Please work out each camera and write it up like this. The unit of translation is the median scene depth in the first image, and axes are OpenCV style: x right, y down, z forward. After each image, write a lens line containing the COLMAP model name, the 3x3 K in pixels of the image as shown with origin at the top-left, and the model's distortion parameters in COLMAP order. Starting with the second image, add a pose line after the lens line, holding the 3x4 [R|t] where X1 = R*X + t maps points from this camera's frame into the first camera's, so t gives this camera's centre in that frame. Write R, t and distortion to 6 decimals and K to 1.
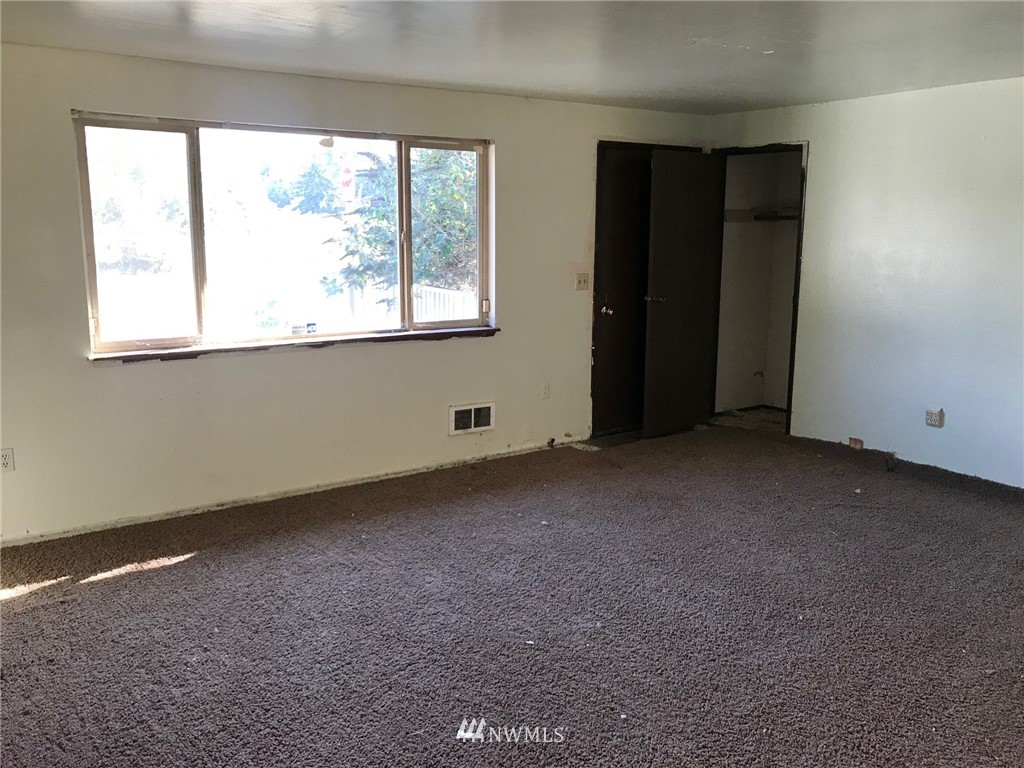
lens RADIAL K [[873.0, 0, 512.0], [0, 873.0, 384.0], [0, 0, 1]] dist [0.115775, -0.270413]
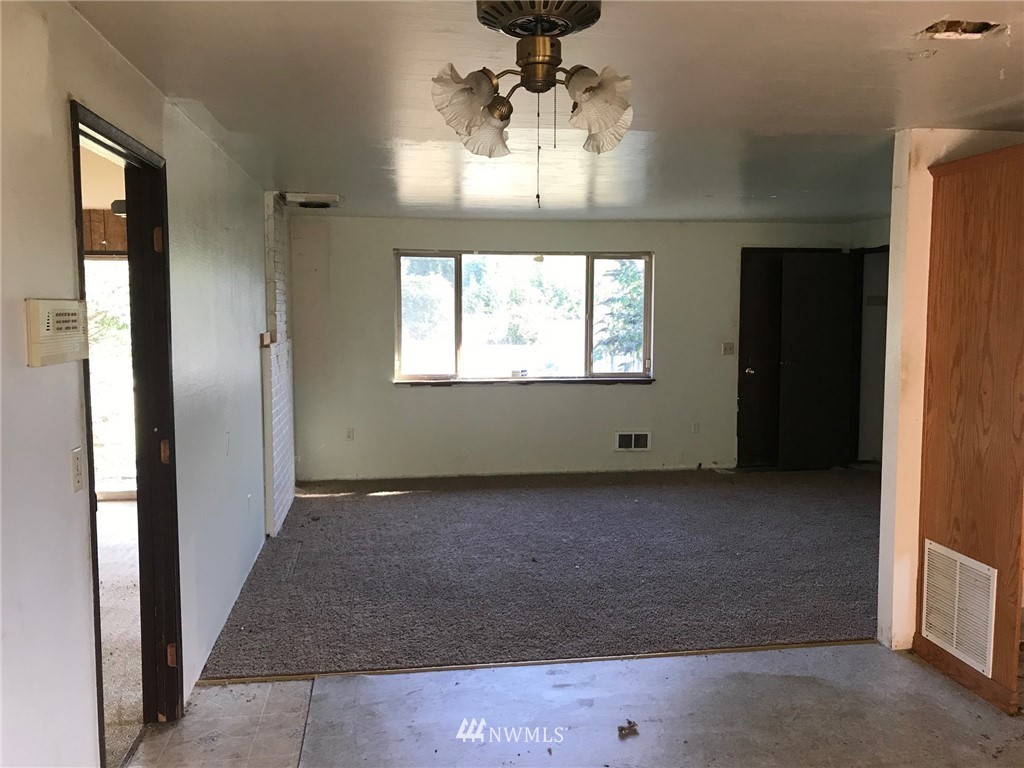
lens RADIAL K [[906.5, 0, 512.0], [0, 906.5, 384.0], [0, 0, 1]] dist [0.012456, 0.007892]
pose [[0.890415, 0.033963, -0.453880, 0.451058], [-0.077823, 0.993888, -0.078299, 0.078286], [0.448446, 0.105041, 0.887616, -0.419849]]
